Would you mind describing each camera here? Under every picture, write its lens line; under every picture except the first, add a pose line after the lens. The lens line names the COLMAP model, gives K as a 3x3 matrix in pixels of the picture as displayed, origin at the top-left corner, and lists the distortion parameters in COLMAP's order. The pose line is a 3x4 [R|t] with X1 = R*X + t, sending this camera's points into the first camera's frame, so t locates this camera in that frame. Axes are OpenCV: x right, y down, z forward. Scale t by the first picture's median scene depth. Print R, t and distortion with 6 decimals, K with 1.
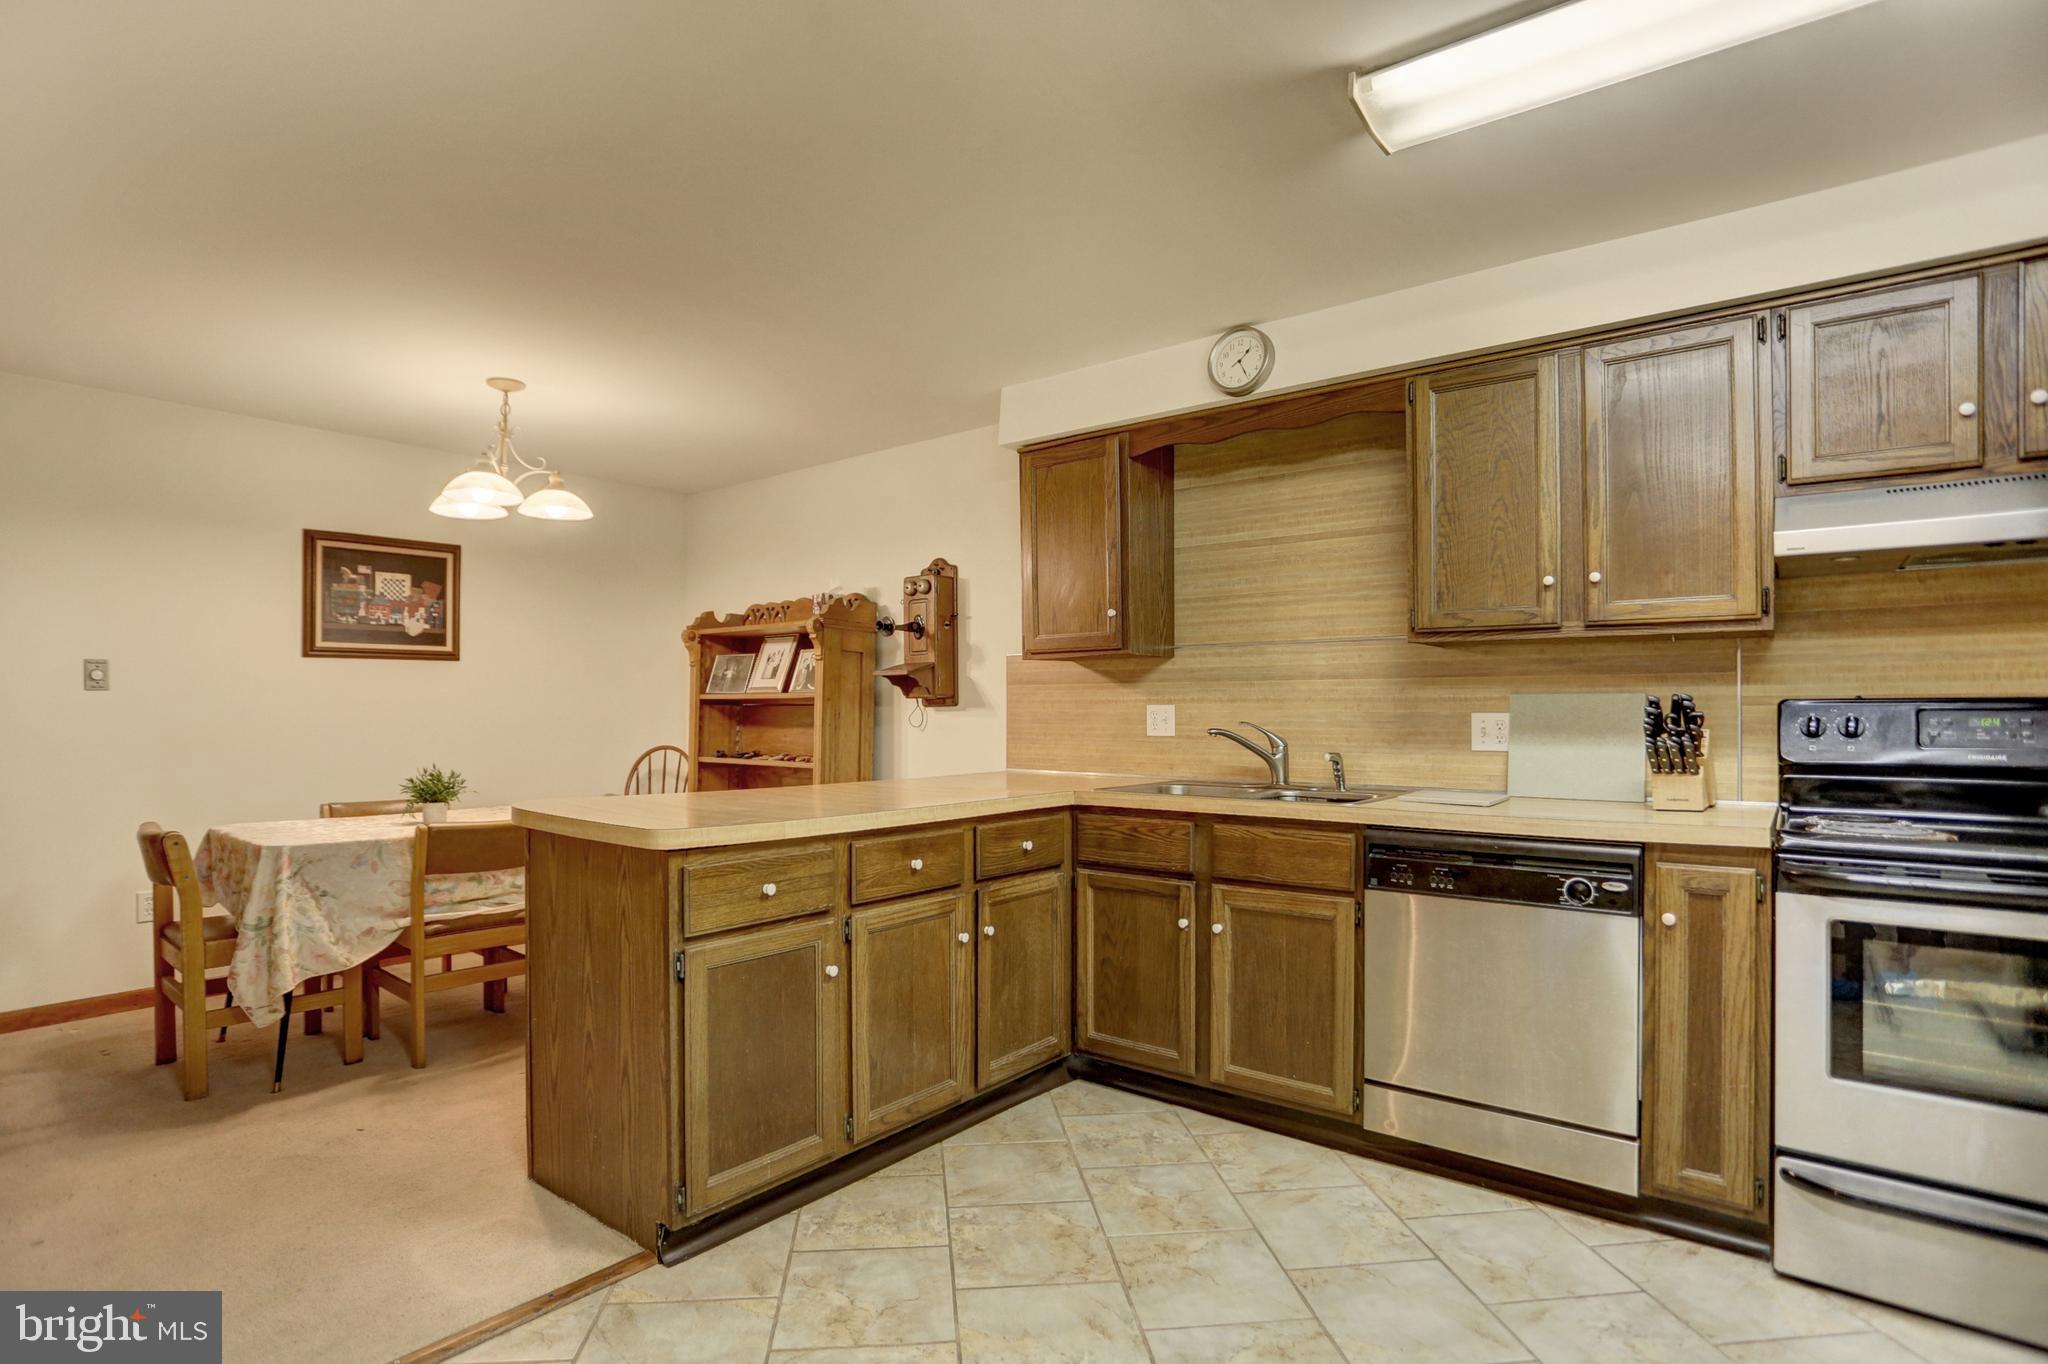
lens RADIAL K [[989.8, 0, 988.9], [0, 989.8, 699.9], [0, 0, 1]] dist [-0.053115, 0.024389]
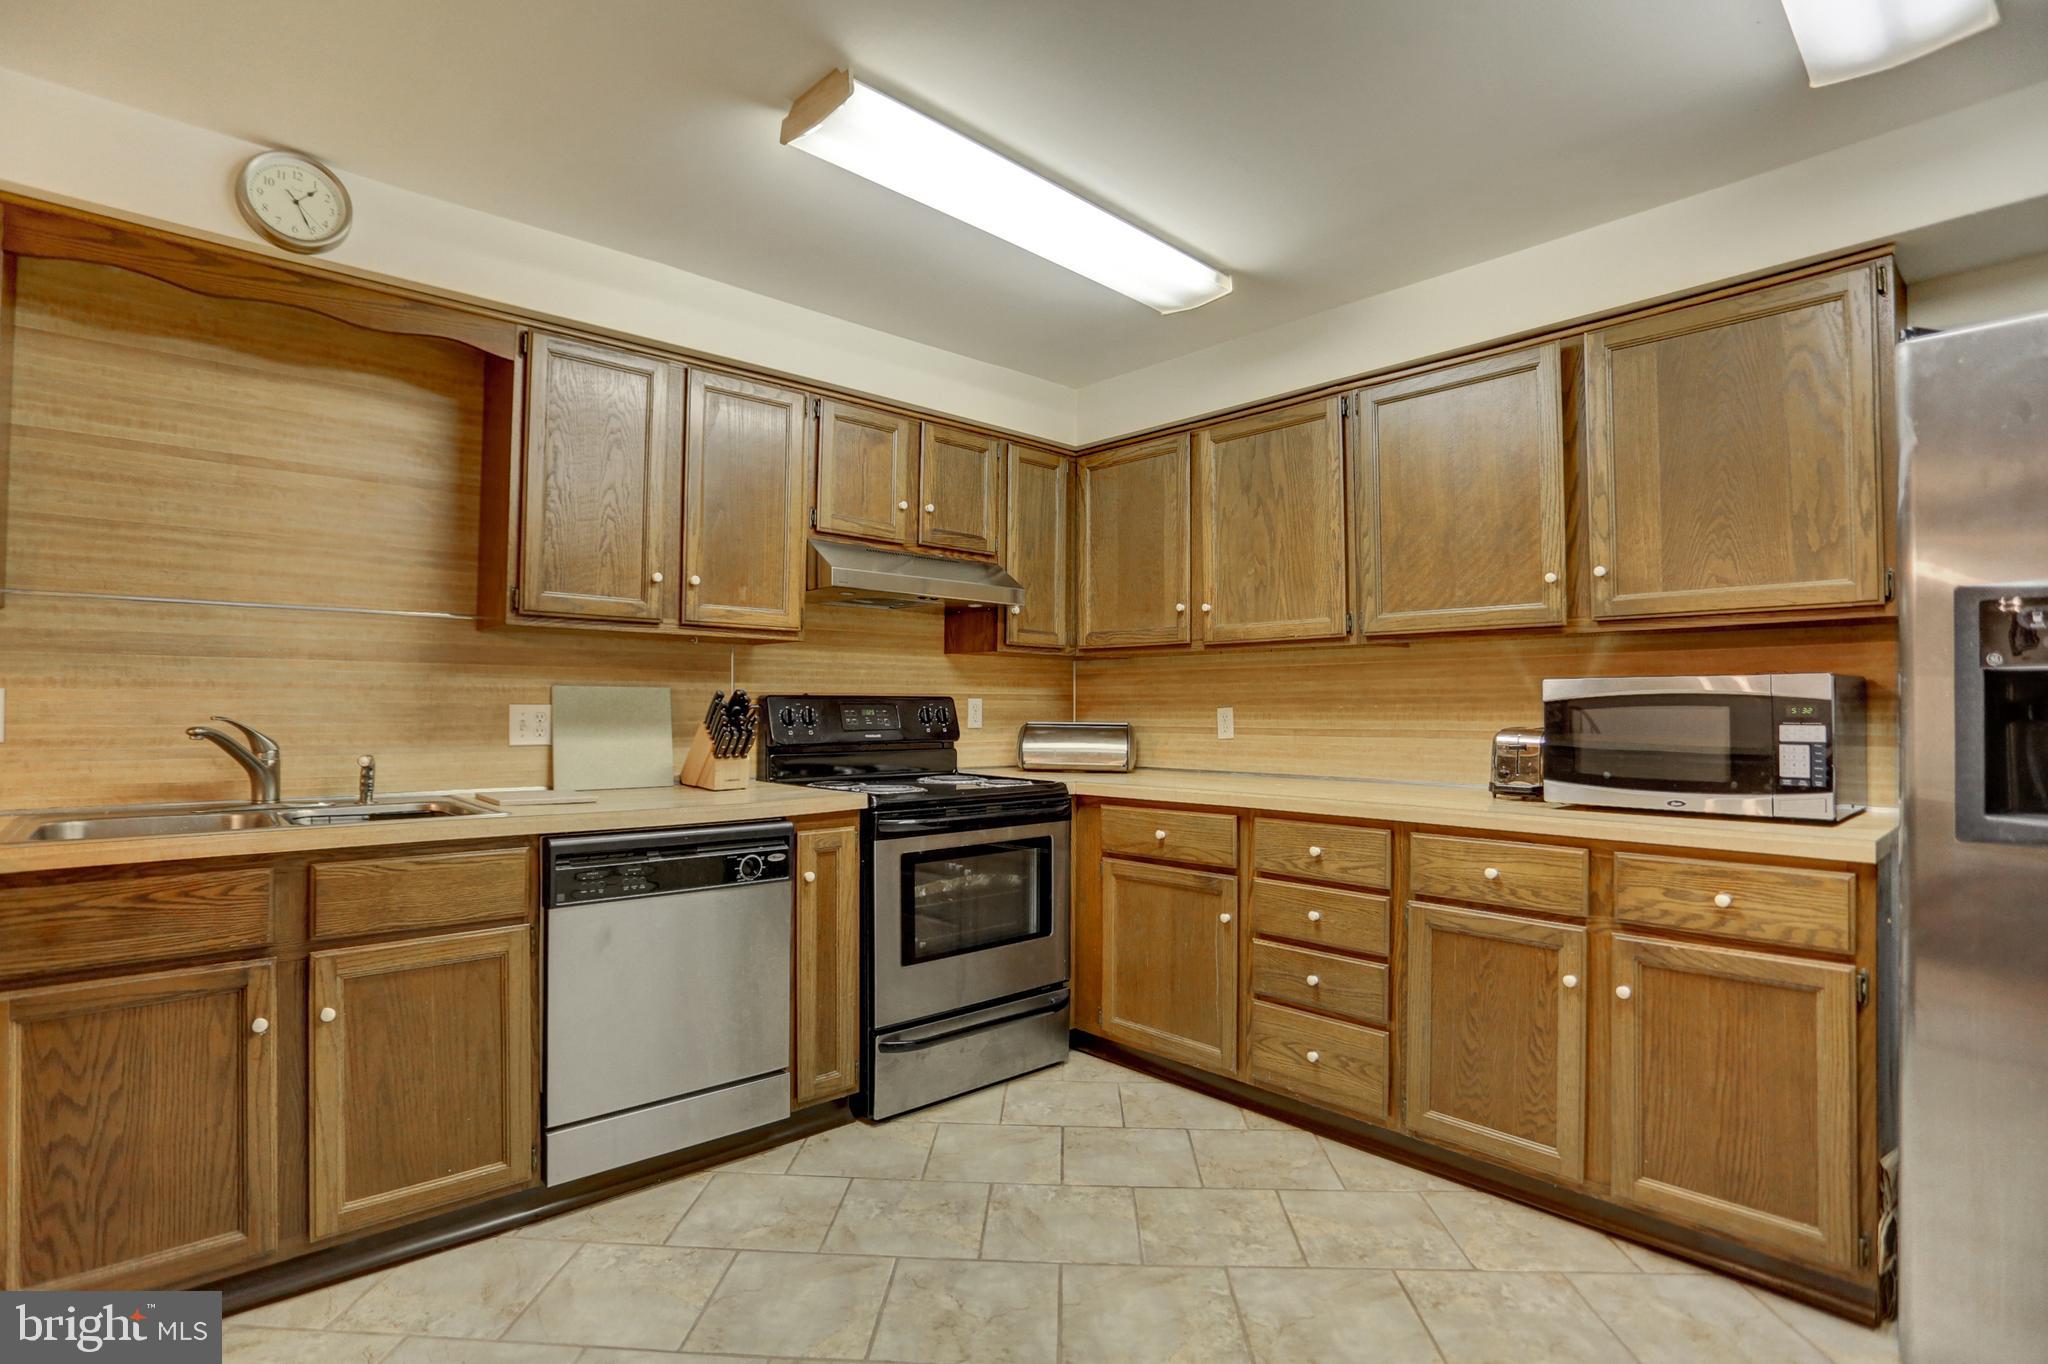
lens RADIAL K [[989.8, 0, 1040.6], [0, 989.8, 688.3], [0, 0, 1]] dist [-0.053115, 0.024389]
pose [[0.171317, 0.017663, 0.985058, -0.345661], [-0.016723, 0.999747, -0.015018, 0.003742], [-0.985074, -0.013900, 0.171569, 0.377611]]
